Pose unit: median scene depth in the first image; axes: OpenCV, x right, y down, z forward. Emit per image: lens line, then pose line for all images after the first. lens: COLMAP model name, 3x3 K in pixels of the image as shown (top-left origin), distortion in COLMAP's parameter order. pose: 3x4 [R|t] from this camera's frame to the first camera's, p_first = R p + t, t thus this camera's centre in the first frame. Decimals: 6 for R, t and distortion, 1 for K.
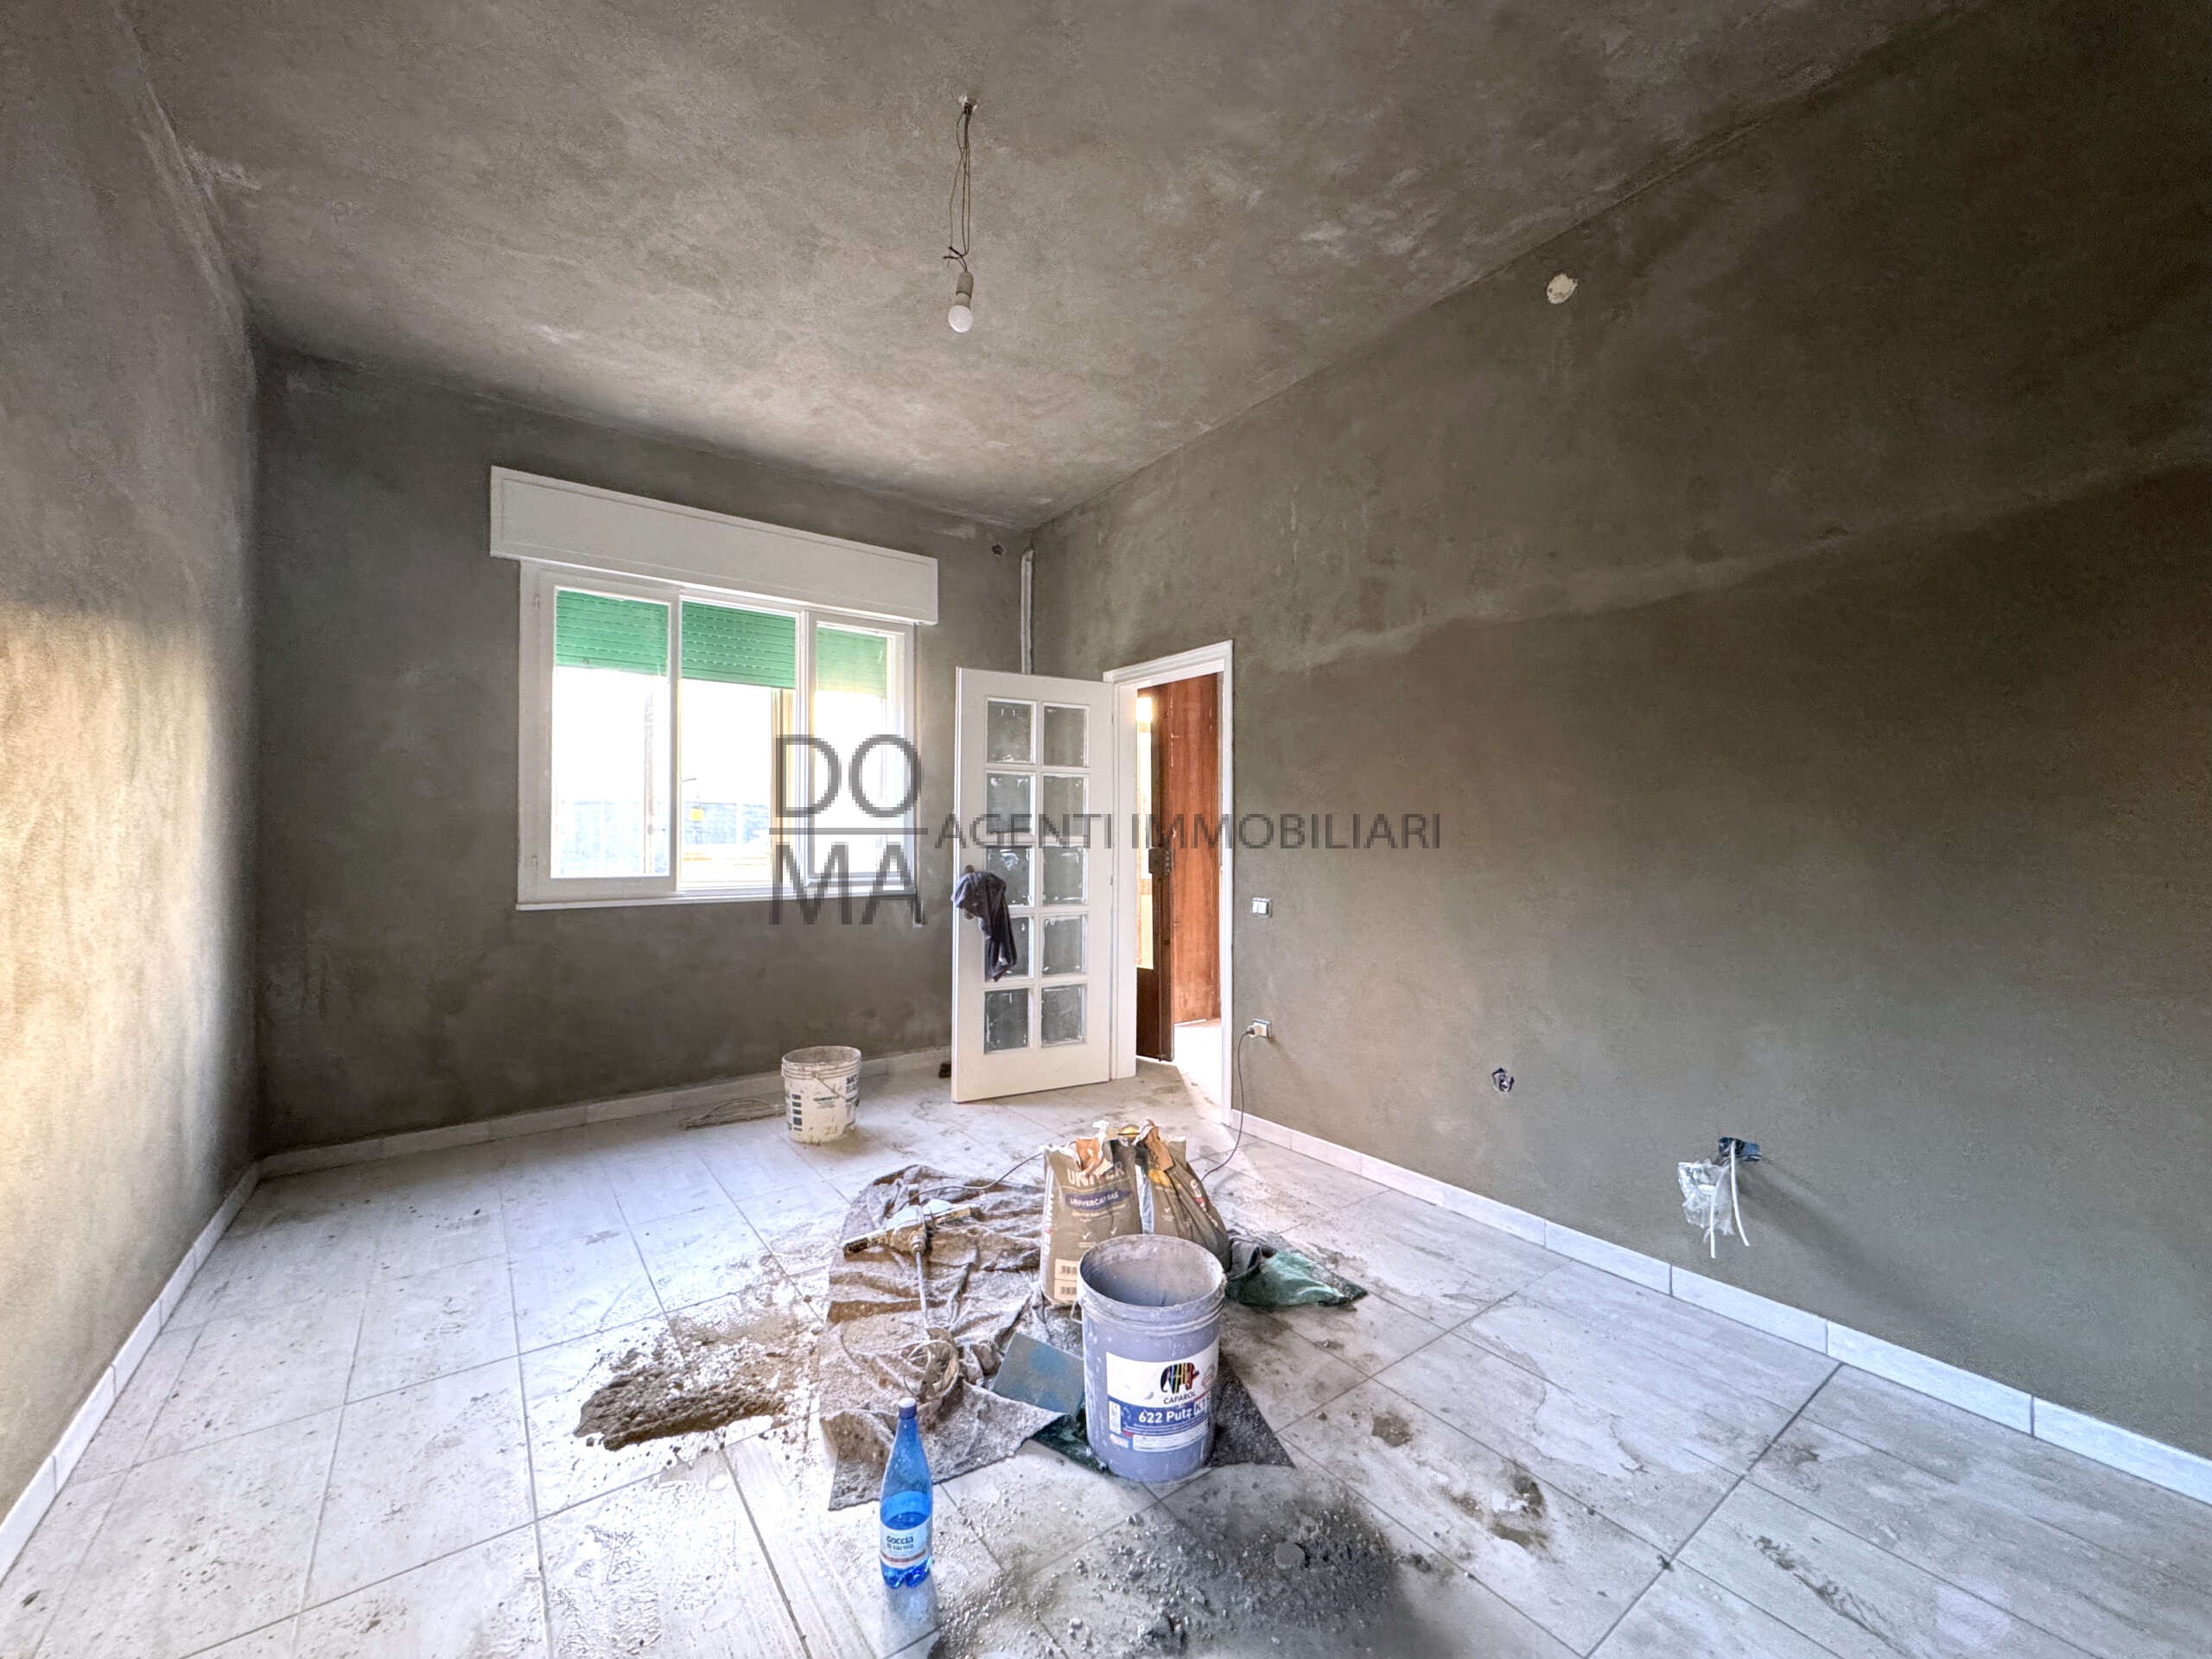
lens RADIAL K [[881.3, 0, 1107.4], [0, 881.3, 825.0], [0, 0, 1]] dist [-0.000330, 0.000020]
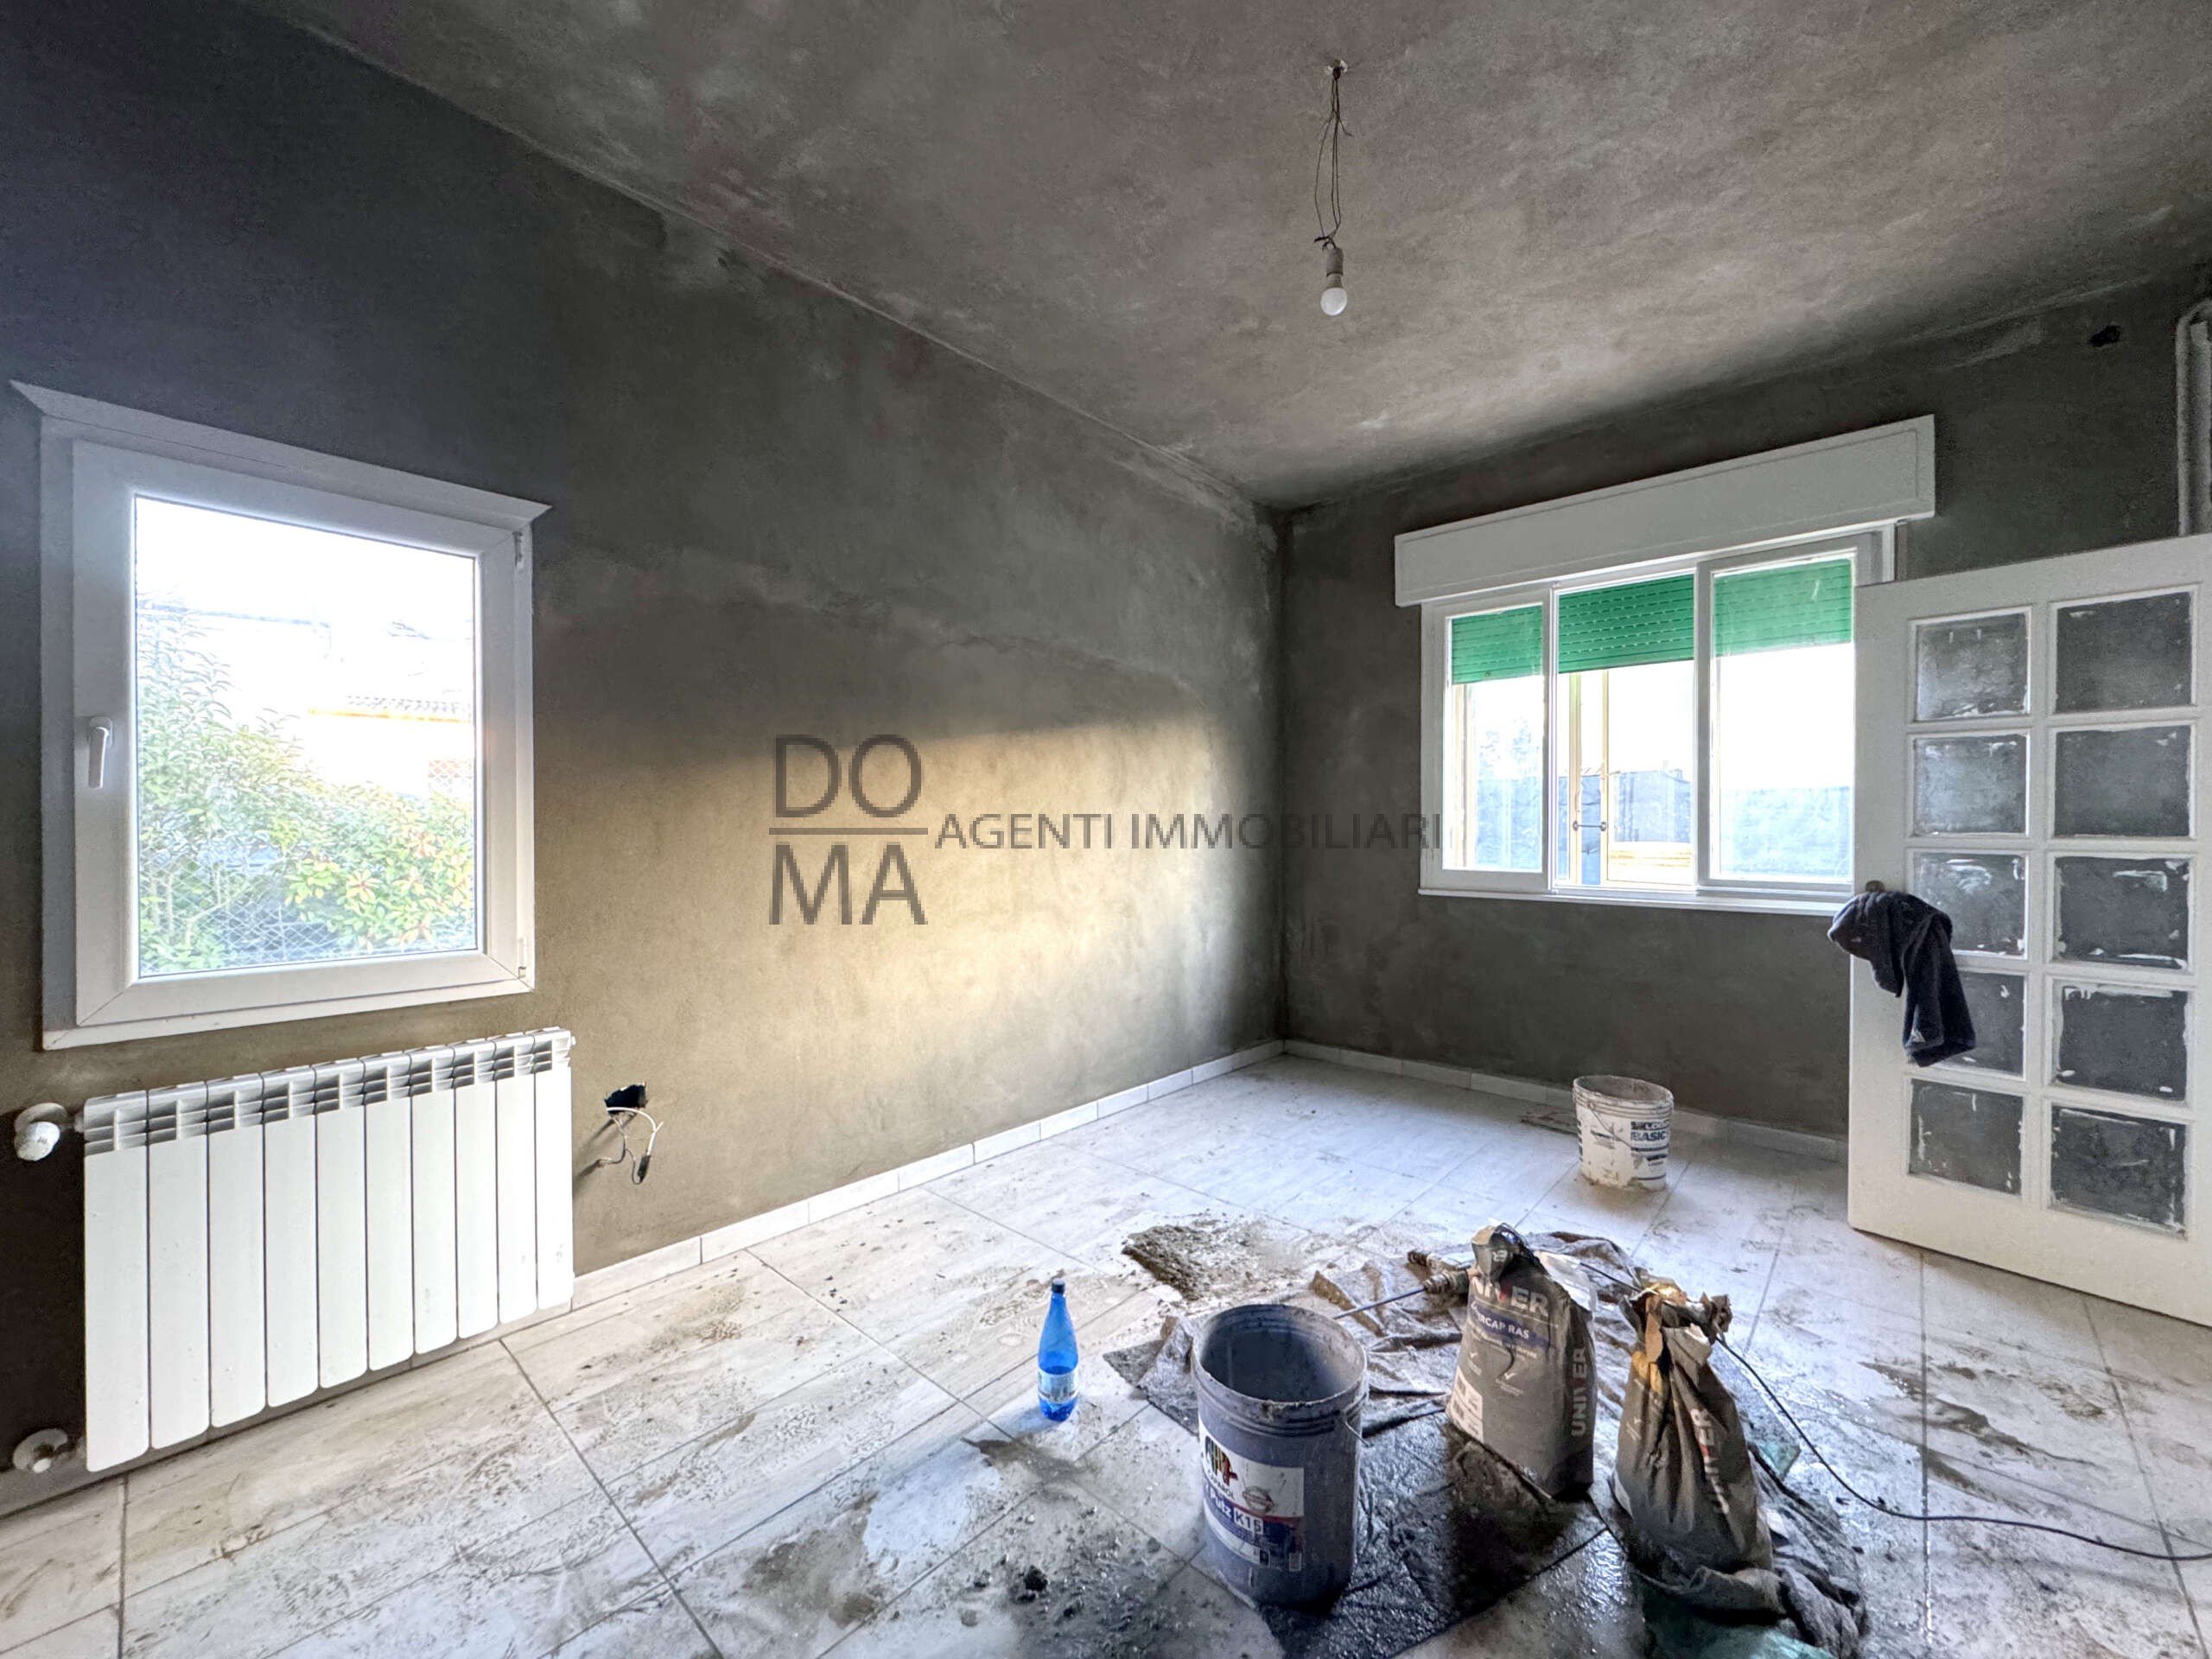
lens RADIAL K [[881.3, 0, 1101.4], [0, 881.3, 824.8], [0, 0, 1]] dist [-0.000330, 0.000020]
pose [[0.189469, 0.000234, -0.981887, 0.635437], [0.014386, 0.999892, 0.003014, -0.012277], [0.981781, -0.014697, 0.189445, 0.494744]]
